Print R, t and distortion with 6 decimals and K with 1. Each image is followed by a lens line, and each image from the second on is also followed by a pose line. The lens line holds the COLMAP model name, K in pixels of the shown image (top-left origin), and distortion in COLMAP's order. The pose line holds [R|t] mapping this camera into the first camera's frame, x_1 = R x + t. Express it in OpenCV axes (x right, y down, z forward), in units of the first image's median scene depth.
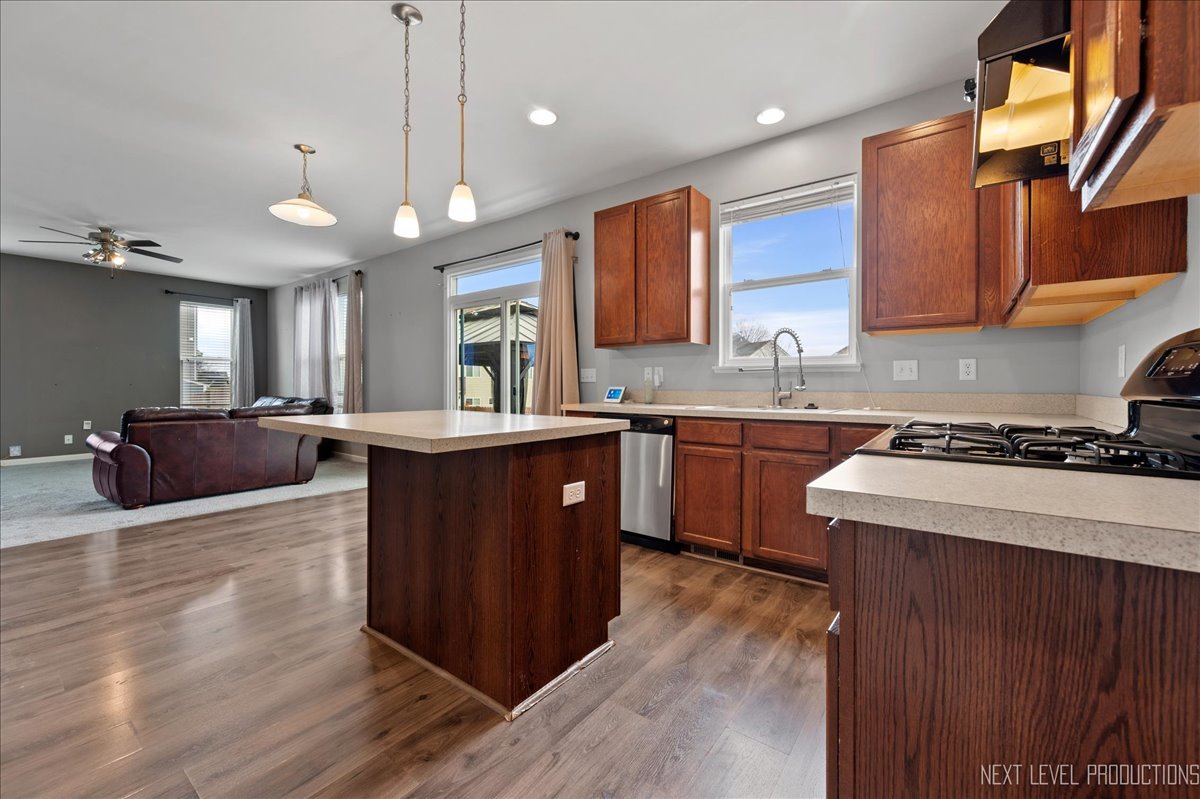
lens RADIAL K [[478.0, 0, 603.0], [0, 478.0, 391.0], [0, 0, 1]] dist [0.001382, 0.000284]
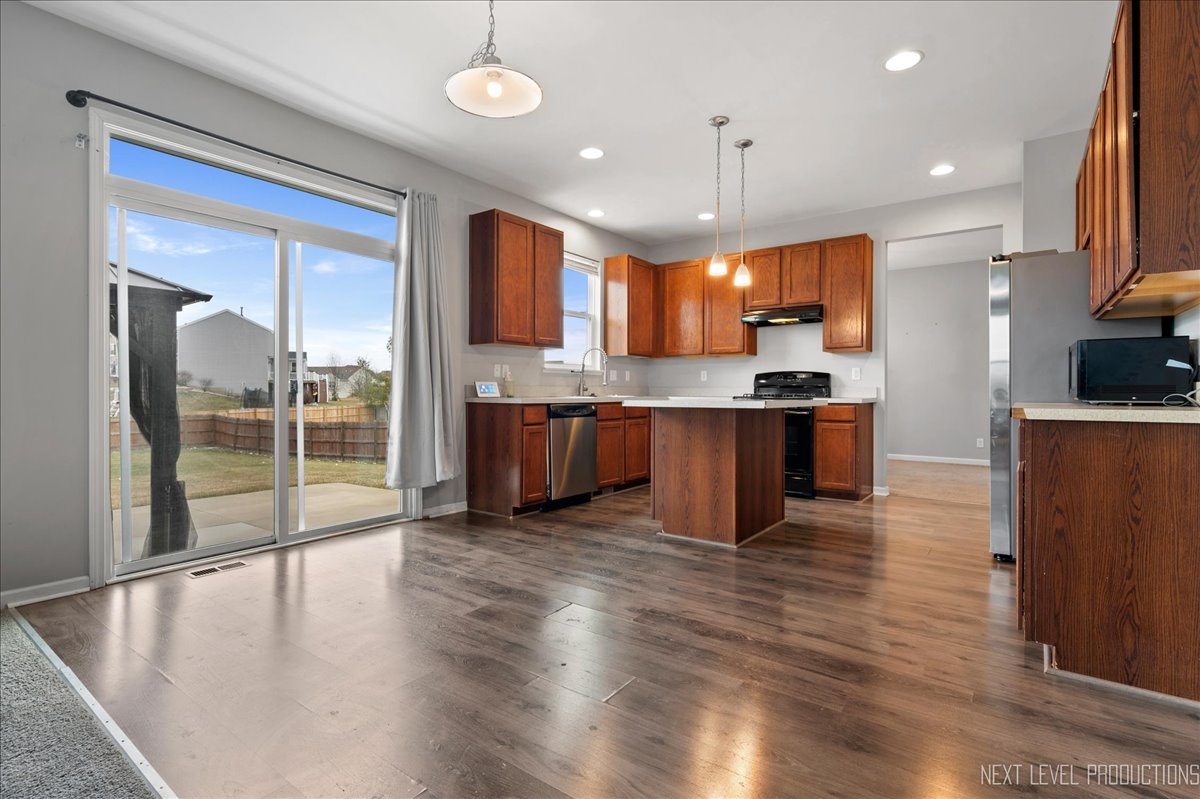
lens RADIAL K [[569.8, 0, 601.6], [0, 569.8, 393.2], [0, 0, 1]] dist [0.001202, 0.000277]
pose [[-0.006951, -0.005690, 0.999960, -1.759277], [0.010174, 0.999932, 0.005761, 0.016308], [-0.999924, 0.010213, -0.006892, 1.127046]]
